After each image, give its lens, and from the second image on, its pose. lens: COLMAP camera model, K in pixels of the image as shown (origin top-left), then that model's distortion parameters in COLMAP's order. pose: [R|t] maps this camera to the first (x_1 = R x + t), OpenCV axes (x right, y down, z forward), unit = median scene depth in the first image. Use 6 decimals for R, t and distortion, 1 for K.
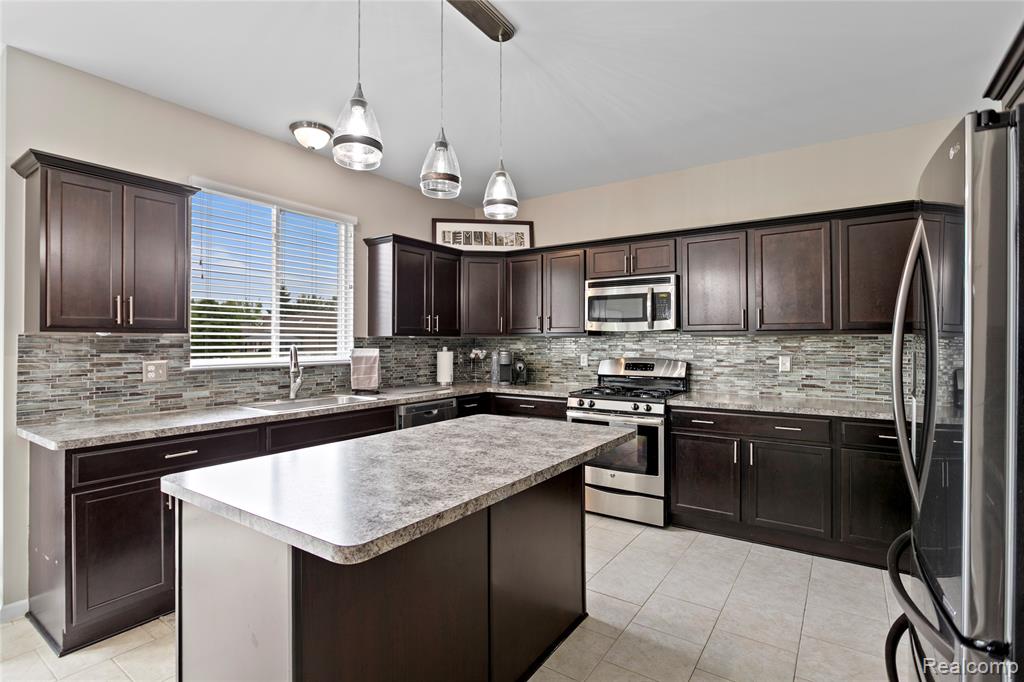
lens RADIAL K [[489.8, 0, 514.1], [0, 489.8, 336.8], [0, 0, 1]] dist [-0.010792, 0.001414]
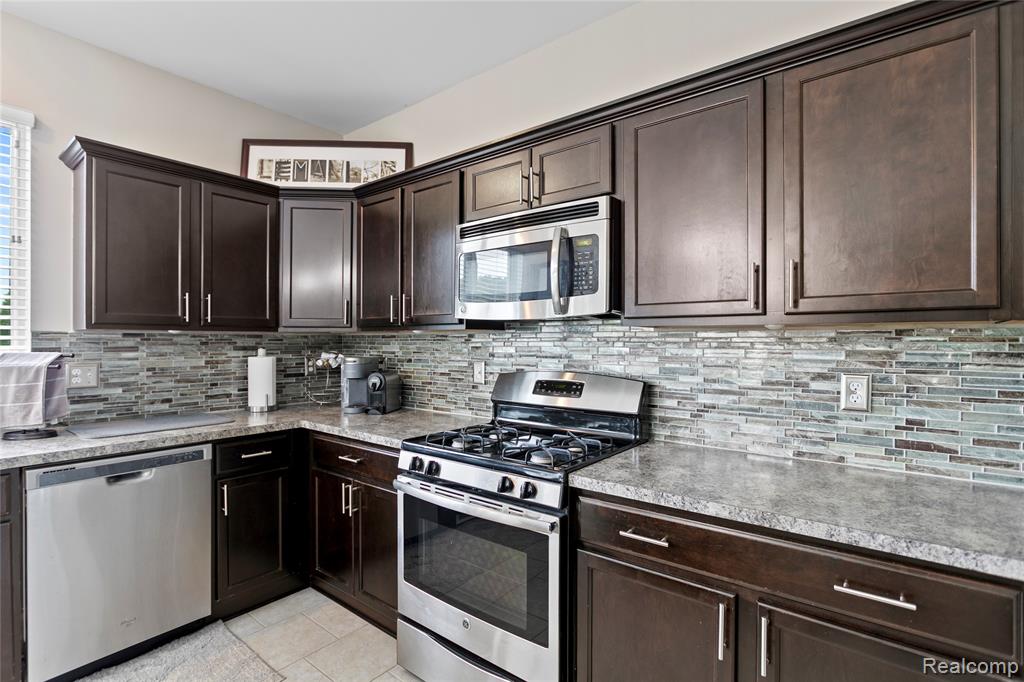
lens RADIAL K [[489.8, 0, 510.1], [0, 489.8, 344.5], [0, 0, 1]] dist [-0.010792, 0.001414]
pose [[0.996749, 0.003390, -0.080499, 0.264500], [-0.002179, 0.999883, 0.015134, 0.006750], [0.080541, -0.014909, 0.996640, 0.507039]]
